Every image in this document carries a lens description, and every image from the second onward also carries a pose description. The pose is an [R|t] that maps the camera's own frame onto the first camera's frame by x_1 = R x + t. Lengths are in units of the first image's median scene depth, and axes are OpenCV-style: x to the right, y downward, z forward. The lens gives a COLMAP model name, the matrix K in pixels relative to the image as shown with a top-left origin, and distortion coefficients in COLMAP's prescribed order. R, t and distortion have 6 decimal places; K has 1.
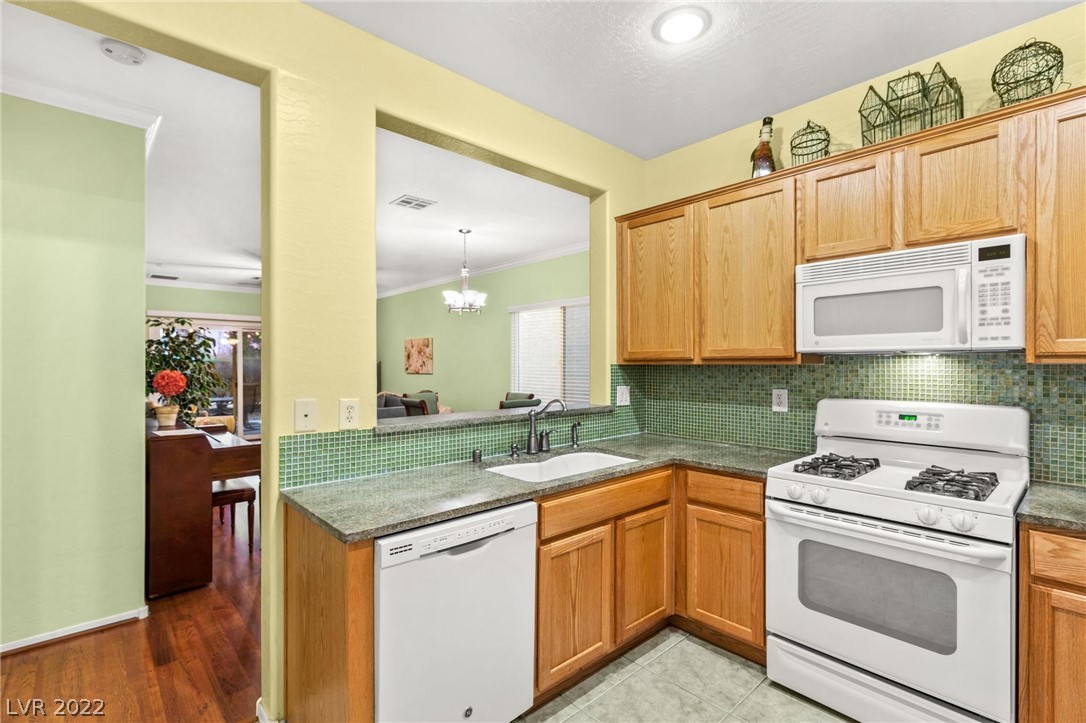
lens RADIAL K [[496.1, 0, 538.5], [0, 496.1, 363.6], [0, 0, 1]] dist [0.003566, 0.000248]
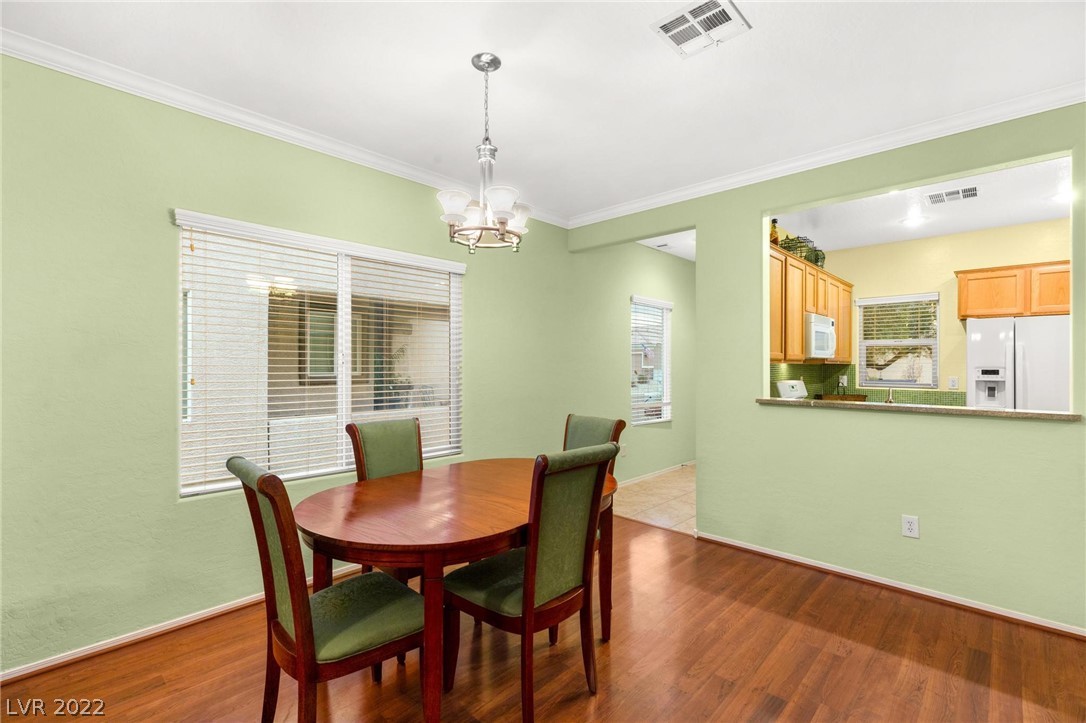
lens RADIAL K [[487.5, 0, 542.3], [0, 487.5, 363.9], [0, 0, 1]] dist [0.001791, -0.000332]
pose [[-0.073213, 0.002311, 0.997314, -1.266697], [-0.002420, 0.999994, -0.002495, 0.009814], [-0.997313, -0.002596, -0.073207, 2.116405]]
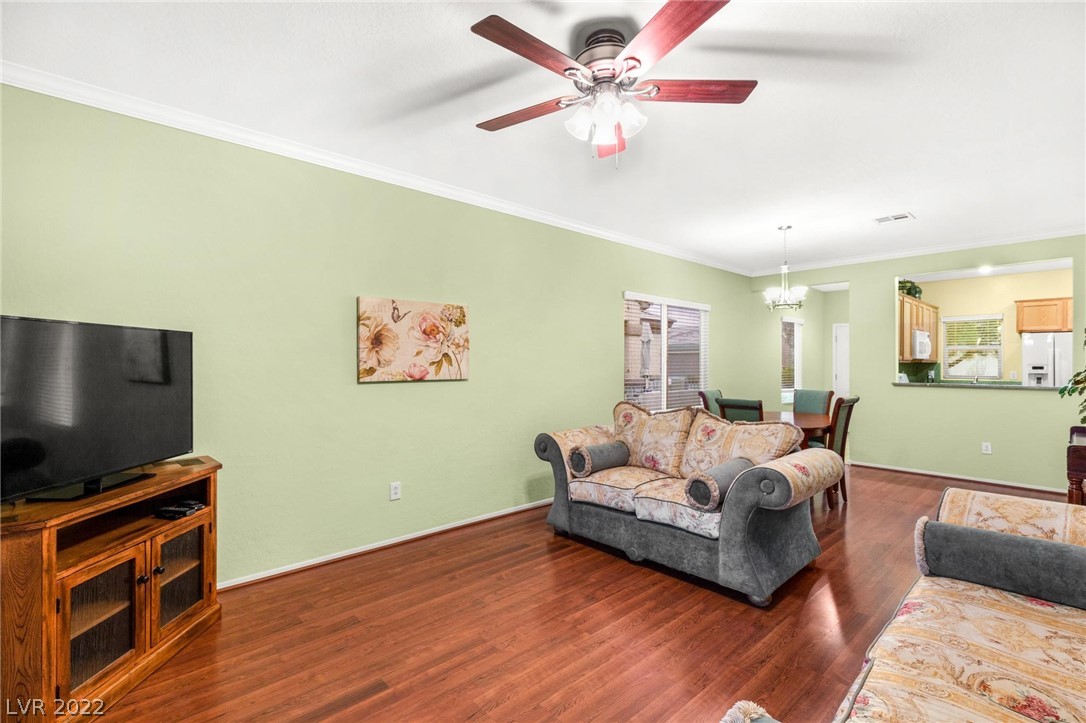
lens RADIAL K [[481.8, 0, 546.0], [0, 481.8, 361.5], [0, 0, 1]] dist [0.001934, -0.000053]
pose [[0.003715, 0.004114, 0.999985, -2.398384], [-0.002865, 0.999987, -0.004104, 0.015138], [-0.999989, -0.002849, 0.003726, 3.174771]]
